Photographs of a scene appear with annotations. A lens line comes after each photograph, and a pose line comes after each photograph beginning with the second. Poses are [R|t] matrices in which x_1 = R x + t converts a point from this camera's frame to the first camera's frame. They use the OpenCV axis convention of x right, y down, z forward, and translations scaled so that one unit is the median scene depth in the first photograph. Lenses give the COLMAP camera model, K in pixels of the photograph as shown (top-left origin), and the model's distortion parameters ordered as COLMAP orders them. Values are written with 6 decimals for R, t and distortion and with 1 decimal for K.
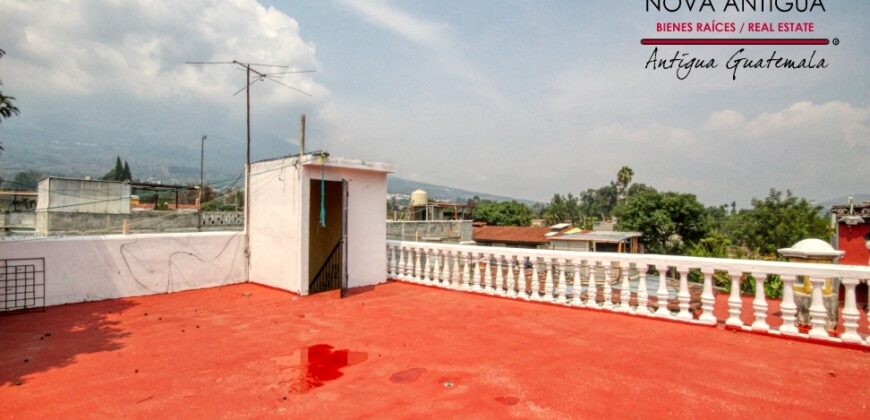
lens RADIAL K [[426.1, 0, 431.8], [0, 426.1, 212.5], [0, 0, 1]] dist [-0.001282, -0.000557]
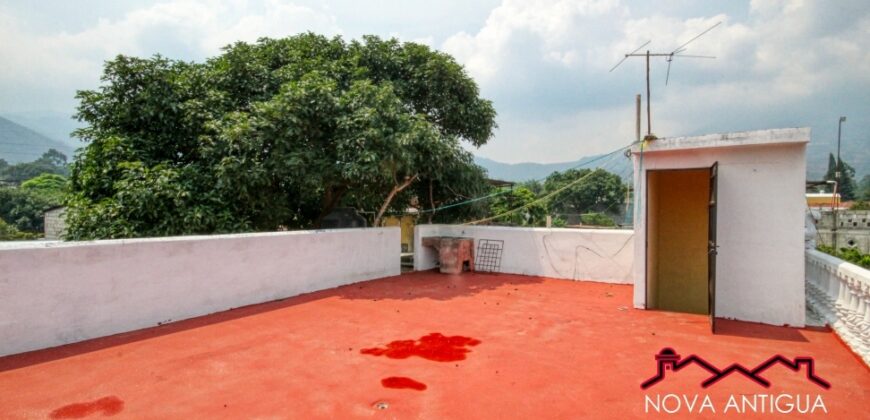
lens RADIAL K [[406.3, 0, 436.8], [0, 406.3, 208.4], [0, 0, 1]] dist [-0.000226, 0.001124]
pose [[0.163638, -0.007155, -0.986494, 0.392834], [-0.001550, 0.999971, -0.007510, 0.002744], [0.986519, 0.002758, 0.163623, 0.436163]]
